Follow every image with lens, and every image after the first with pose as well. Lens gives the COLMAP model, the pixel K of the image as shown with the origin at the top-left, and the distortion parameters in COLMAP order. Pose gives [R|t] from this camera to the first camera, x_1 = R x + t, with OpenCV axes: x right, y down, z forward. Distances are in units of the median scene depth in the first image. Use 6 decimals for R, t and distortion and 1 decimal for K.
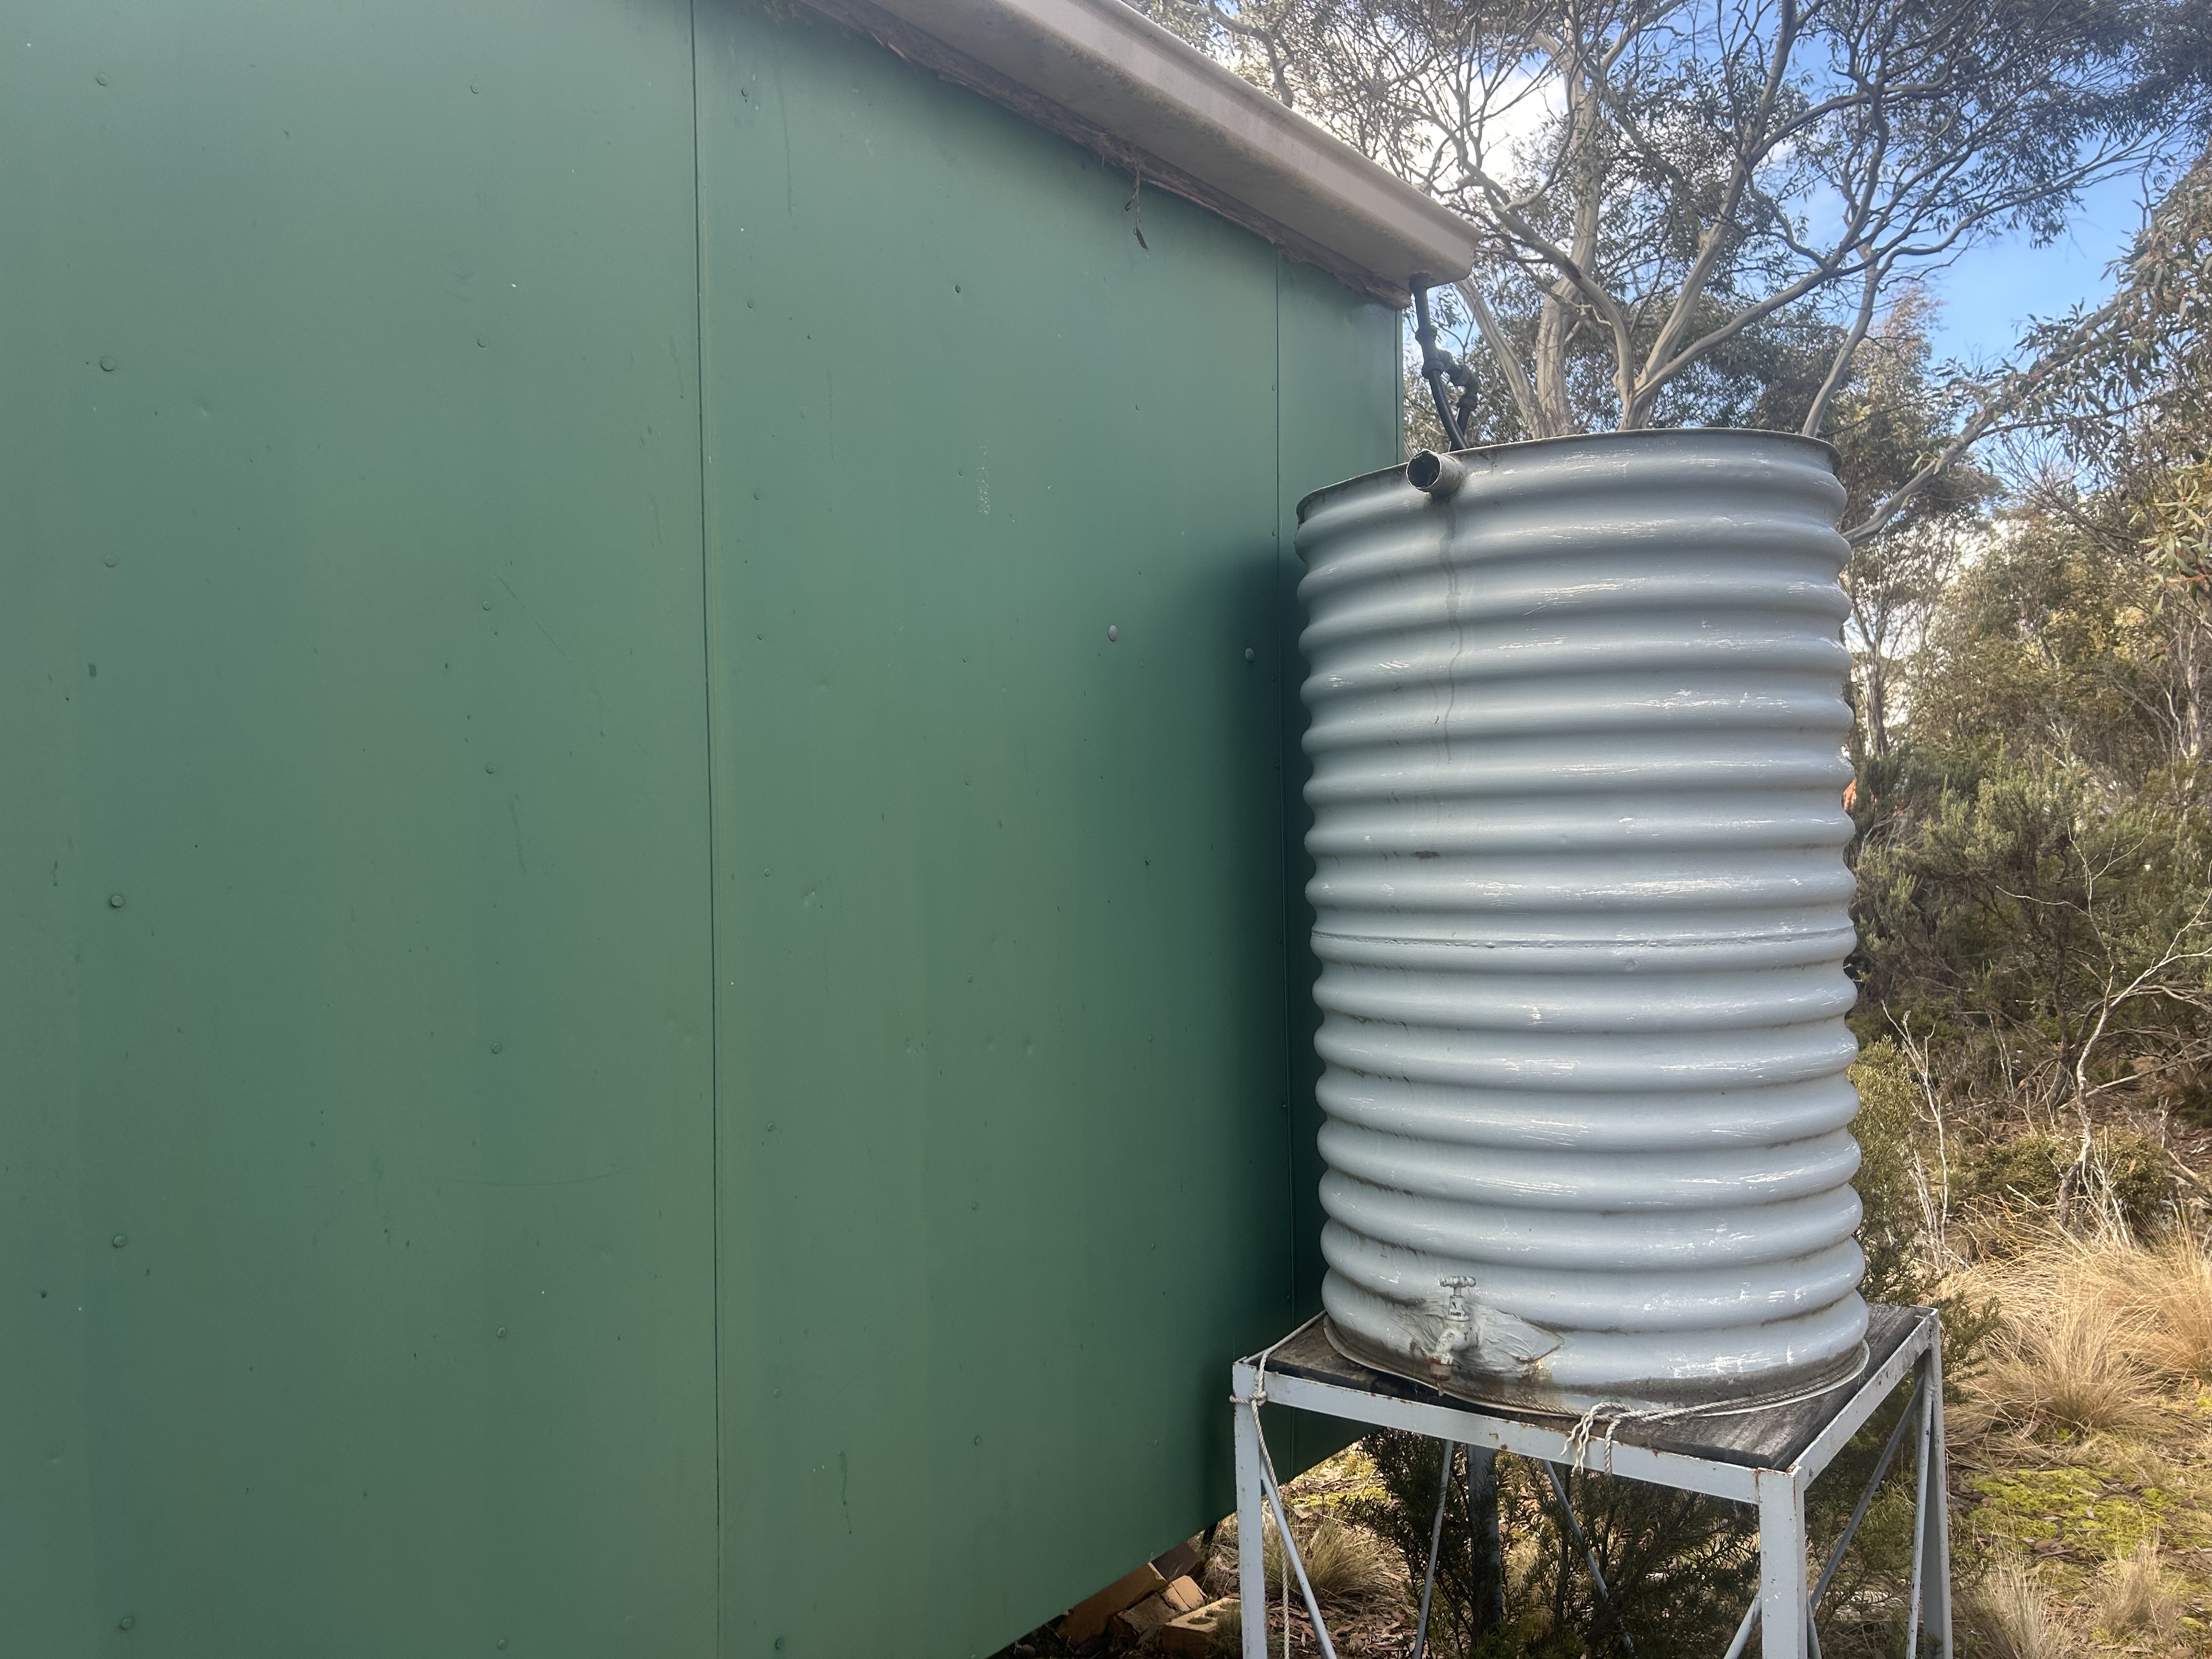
lens RADIAL K [[1662.9, 0, 1108.7], [0, 1662.9, 843.3], [0, 0, 1]] dist [0.071642, -0.078537]
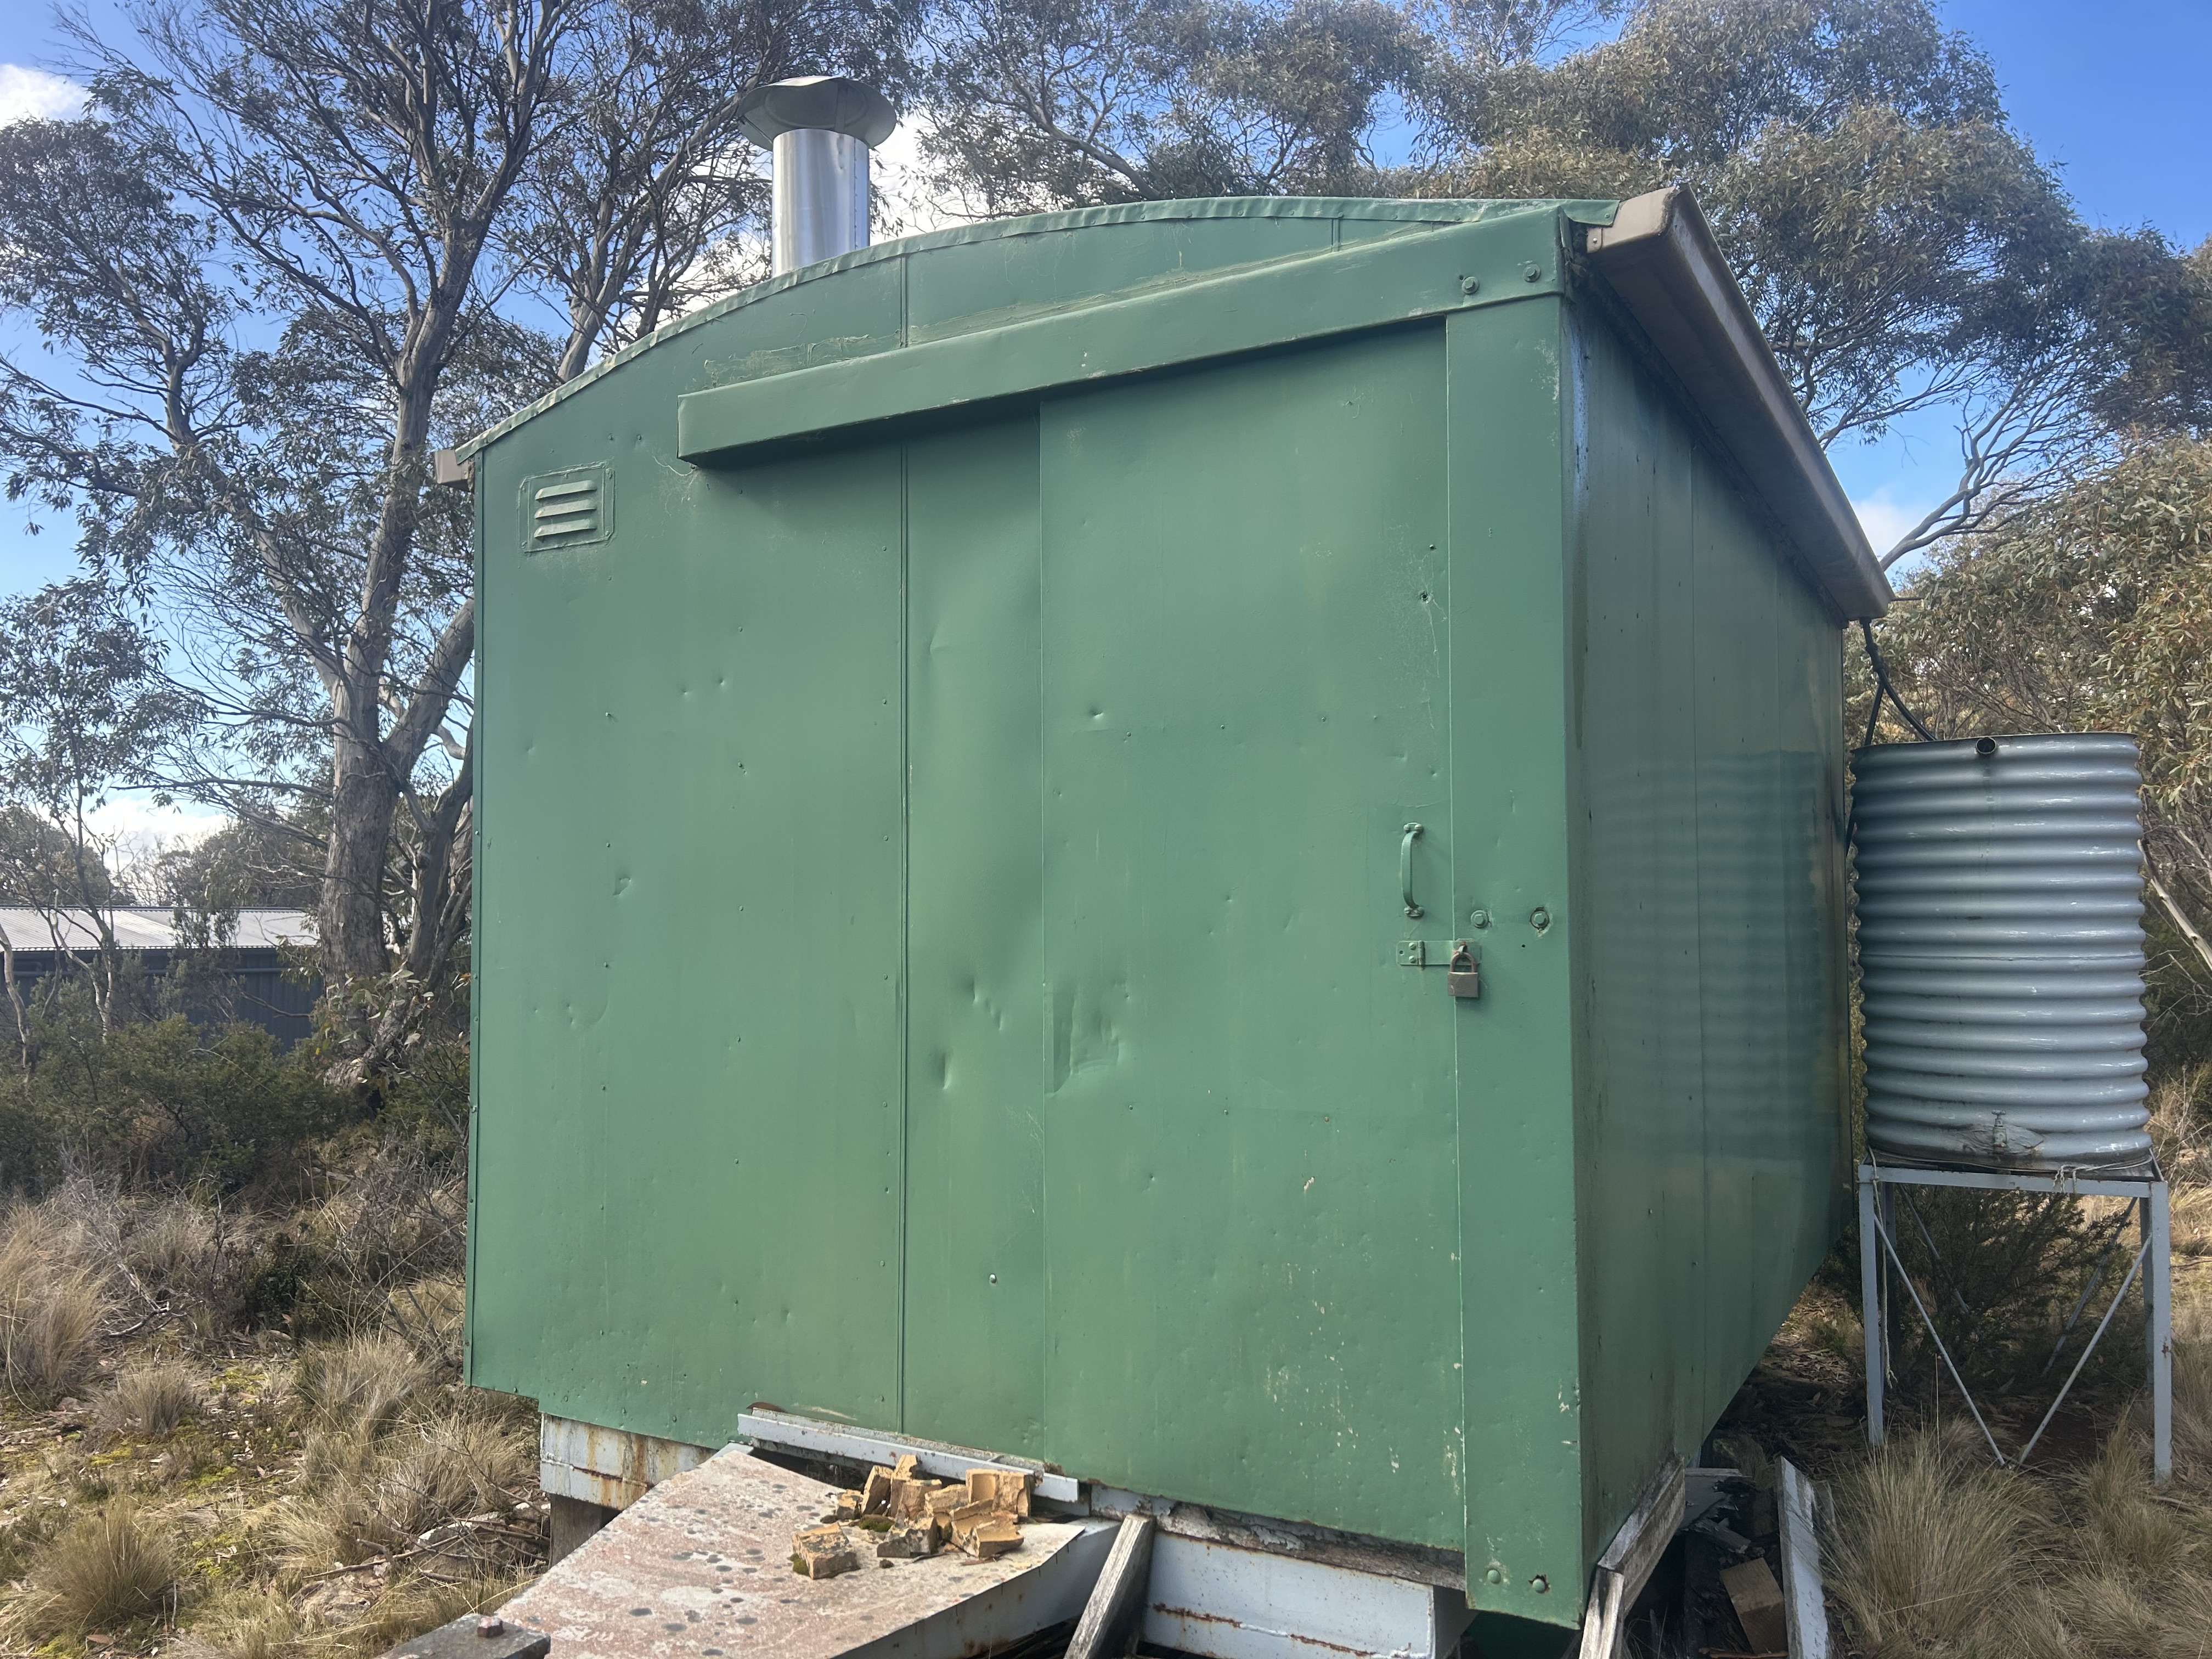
lens RADIAL K [[1662.9, 0, 1106.5], [0, 1662.9, 832.7], [0, 0, 1]] dist [0.071642, -0.078537]
pose [[0.989919, 0.023530, 0.139668, -1.267589], [-0.017125, 0.998753, -0.046891, 0.018880], [-0.140597, 0.044026, 0.989088, -1.040615]]
